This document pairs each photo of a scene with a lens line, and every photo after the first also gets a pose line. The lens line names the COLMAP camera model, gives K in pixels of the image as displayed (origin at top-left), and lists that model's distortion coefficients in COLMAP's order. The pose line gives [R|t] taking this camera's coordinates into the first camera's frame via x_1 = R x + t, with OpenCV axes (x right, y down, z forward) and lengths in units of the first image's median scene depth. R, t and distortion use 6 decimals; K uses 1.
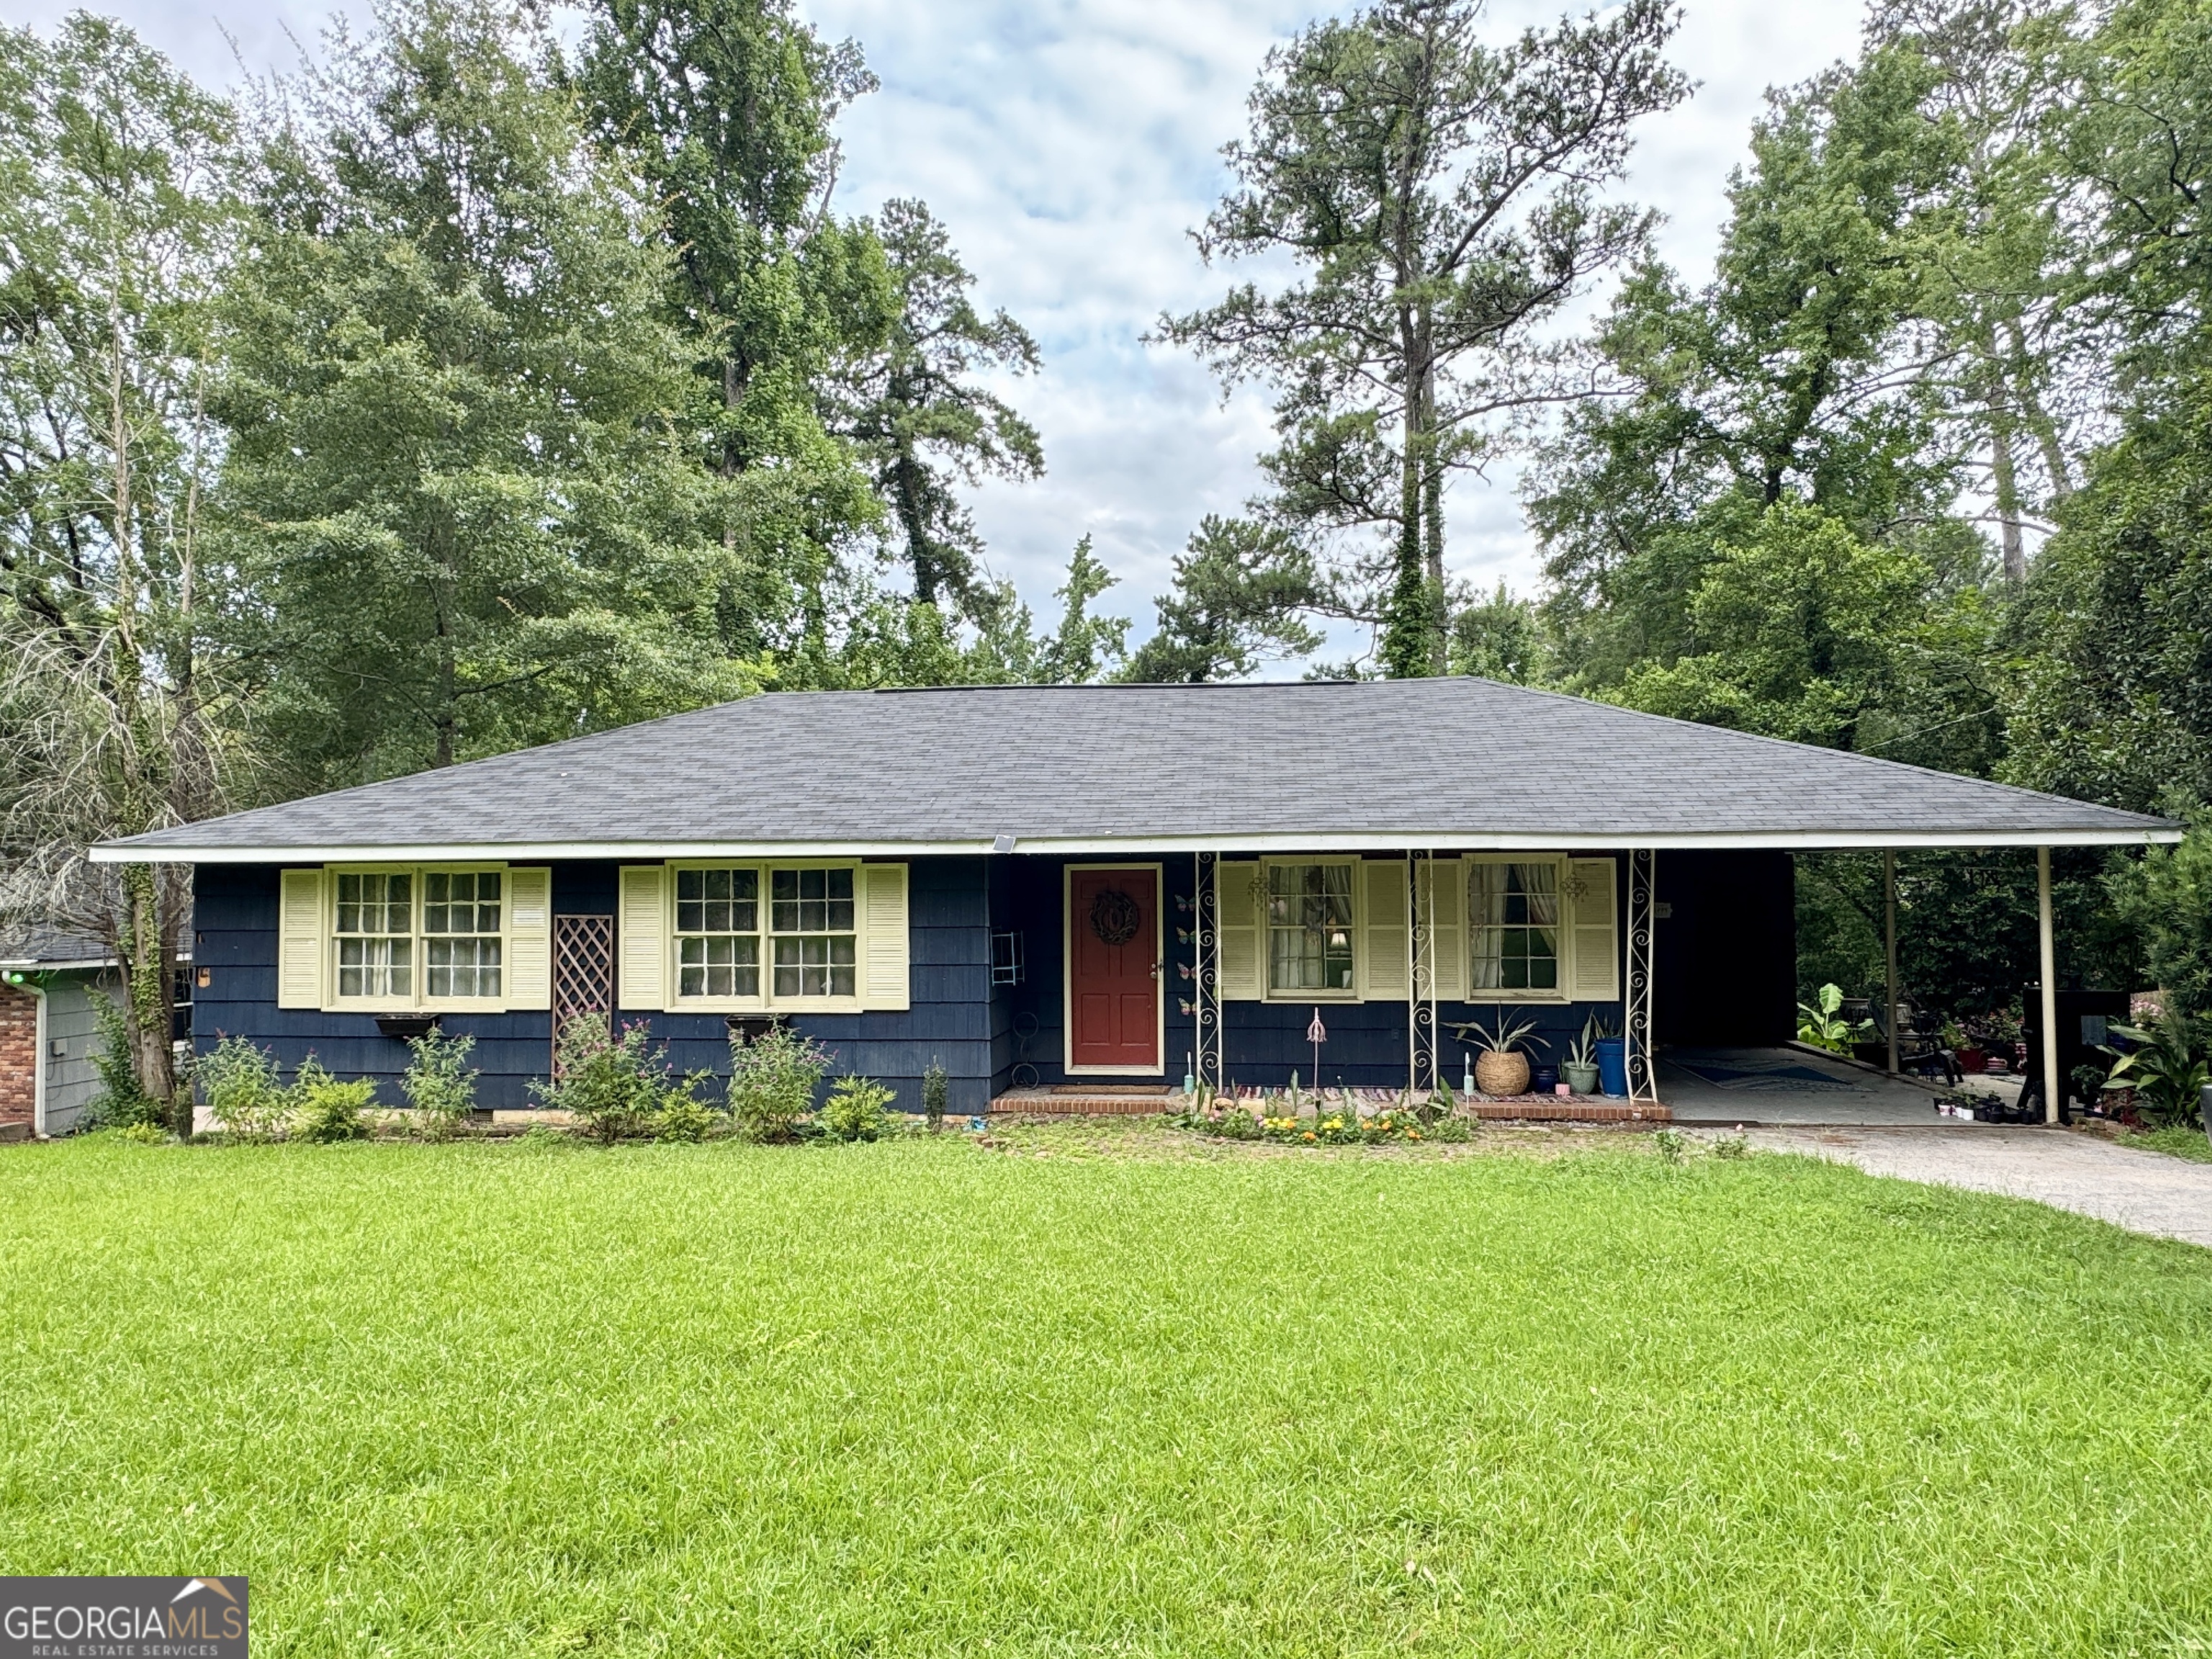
lens RADIAL K [[1337.3, 0, 1093.4], [0, 1337.3, 834.1], [0, 0, 1]] dist [-0.007132, 0.004785]
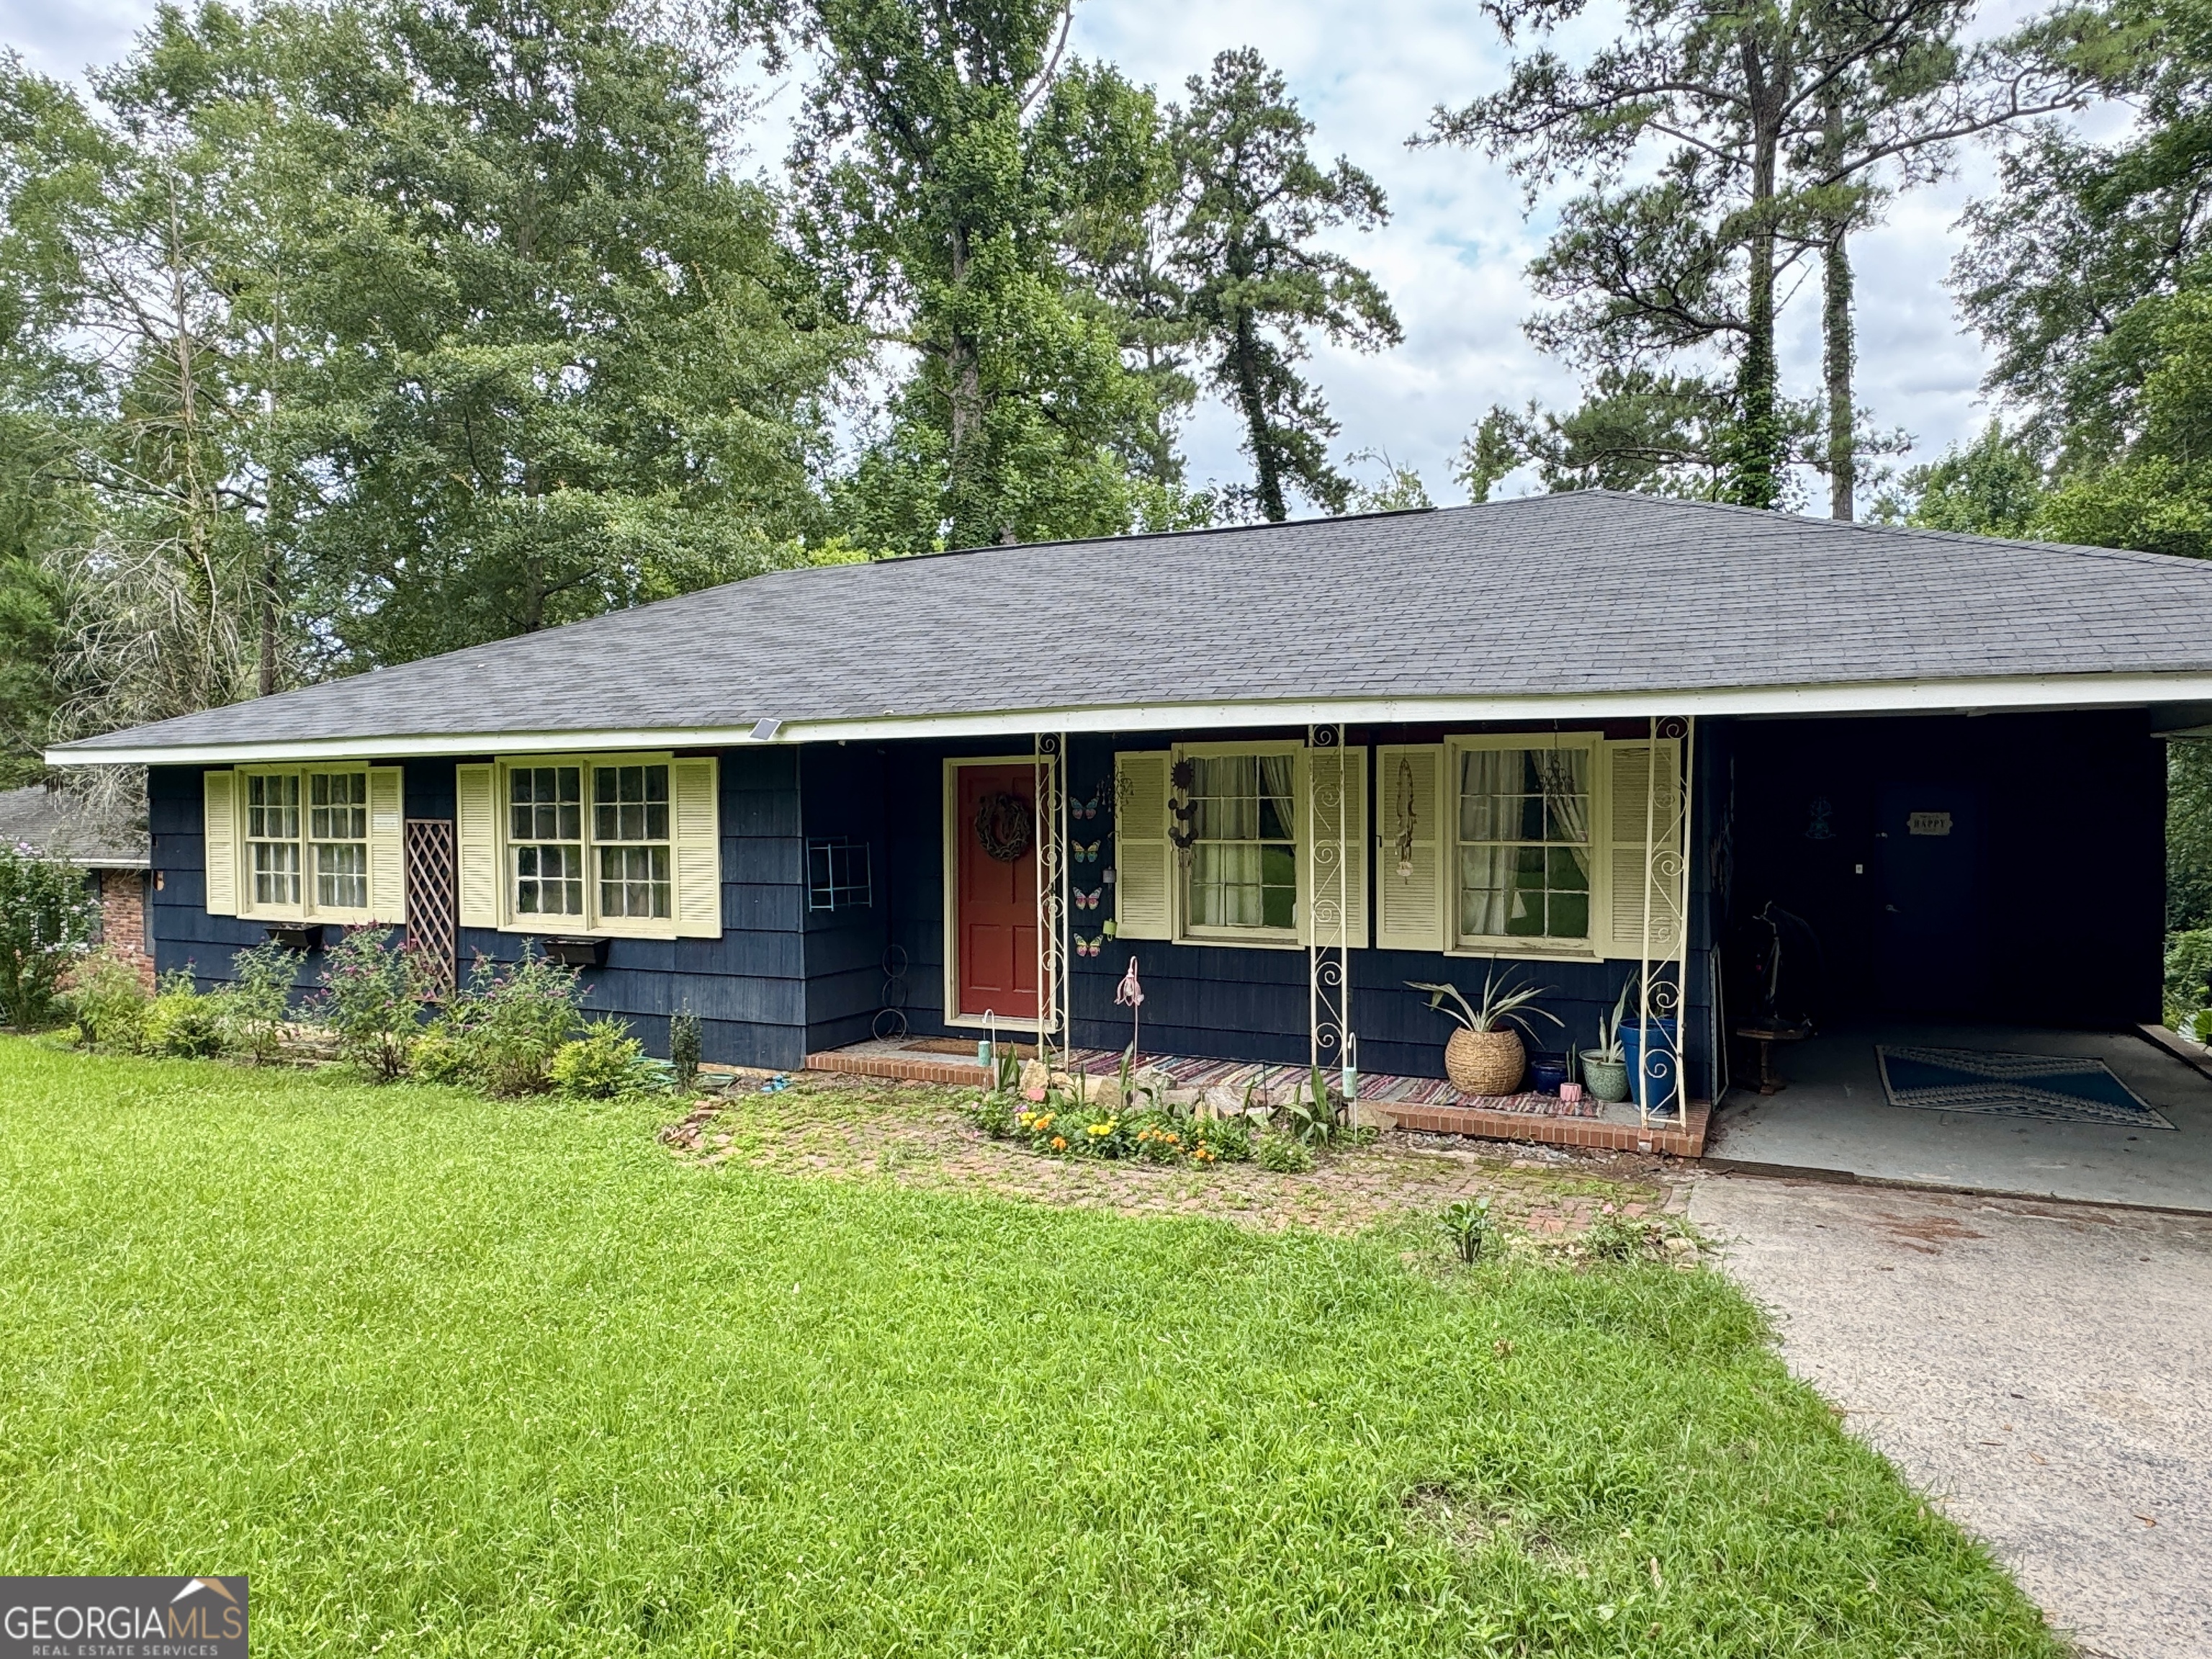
lens RADIAL K [[1337.3, 0, 1115.0], [0, 1337.3, 832.8], [0, 0, 1]] dist [-0.007132, 0.004785]
pose [[0.945960, 0.007970, -0.324184, 0.318950], [0.012496, 0.998060, 0.061000, 0.019271], [0.324041, -0.061755, 0.944025, 0.286258]]
